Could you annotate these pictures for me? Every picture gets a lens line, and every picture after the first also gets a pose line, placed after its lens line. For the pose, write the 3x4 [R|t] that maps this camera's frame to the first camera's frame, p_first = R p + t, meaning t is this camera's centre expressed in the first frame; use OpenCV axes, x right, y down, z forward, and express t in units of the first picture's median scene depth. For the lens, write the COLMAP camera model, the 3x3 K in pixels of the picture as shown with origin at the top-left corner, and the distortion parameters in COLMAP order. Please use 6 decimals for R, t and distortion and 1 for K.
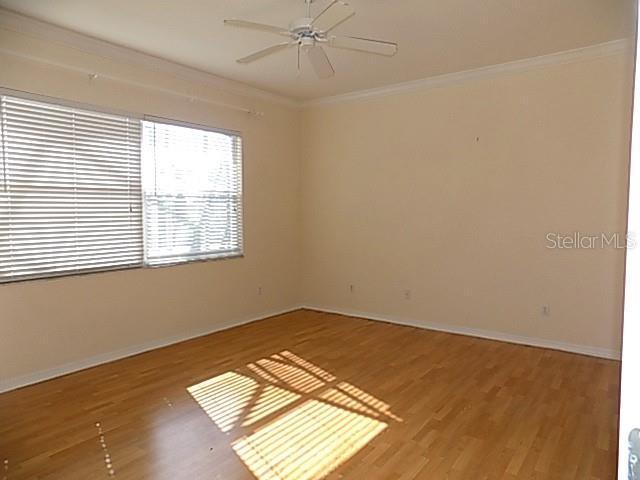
lens RADIAL K [[432.0, 0, 323.1], [0, 432.0, 241.4], [0, 0, 1]] dist [-0.069486, 0.067031]
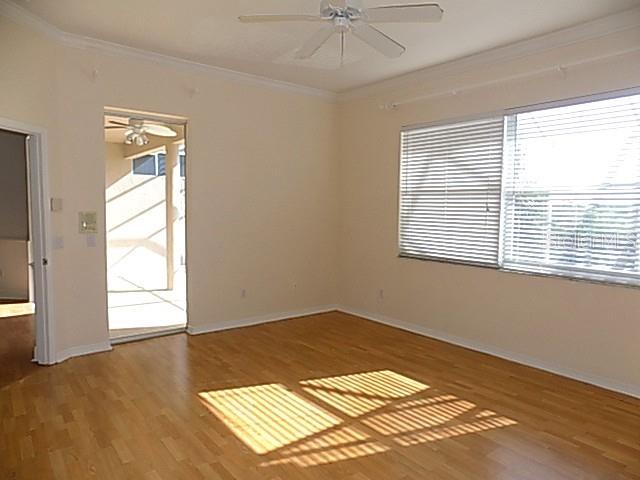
lens RADIAL K [[432.0, 0, 322.2], [0, 432.0, 239.2], [0, 0, 1]] dist [-0.069486, 0.067031]
pose [[-0.246191, 0.072992, -0.966469, 0.733416], [-0.080978, 0.992125, 0.095557, -0.080470], [0.965833, 0.101788, -0.238342, 1.014960]]
